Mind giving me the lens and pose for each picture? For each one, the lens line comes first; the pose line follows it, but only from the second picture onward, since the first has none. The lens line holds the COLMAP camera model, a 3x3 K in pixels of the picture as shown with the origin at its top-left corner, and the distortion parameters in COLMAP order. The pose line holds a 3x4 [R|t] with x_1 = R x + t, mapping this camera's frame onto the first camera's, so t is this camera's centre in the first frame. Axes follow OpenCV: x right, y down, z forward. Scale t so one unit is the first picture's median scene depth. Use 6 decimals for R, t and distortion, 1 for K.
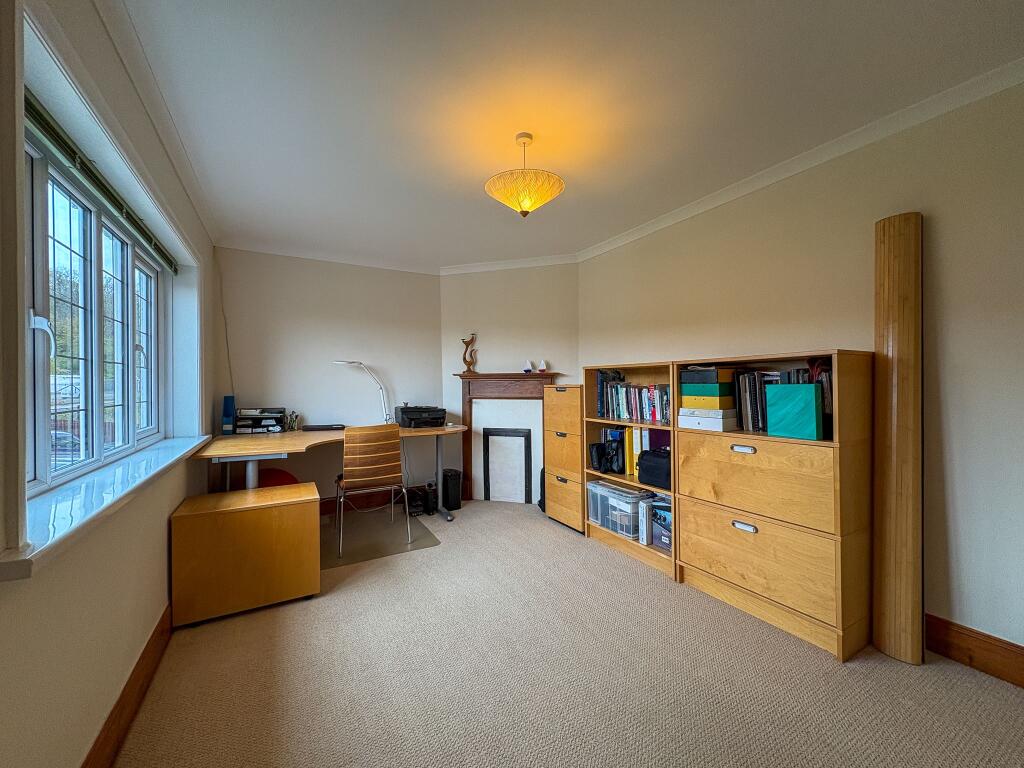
lens RADIAL K [[406.9, 0, 512.7], [0, 406.9, 383.6], [0, 0, 1]] dist [-0.000792, 0.000249]
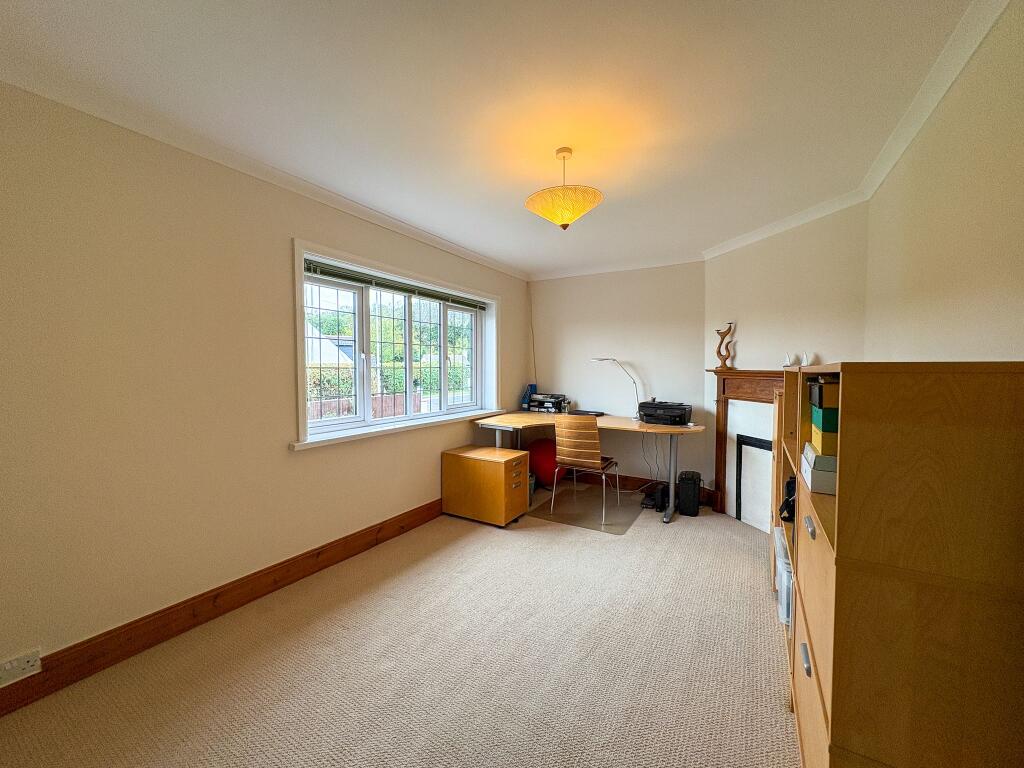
lens RADIAL K [[406.9, 0, 512.7], [0, 406.9, 383.6], [0, 0, 1]] dist [-0.000792, 0.000249]
pose [[0.491316, 0.044499, -0.869844, 0.478062], [-0.005354, 0.998829, 0.048073, -0.037616], [0.870965, -0.018962, 0.490979, 0.203656]]
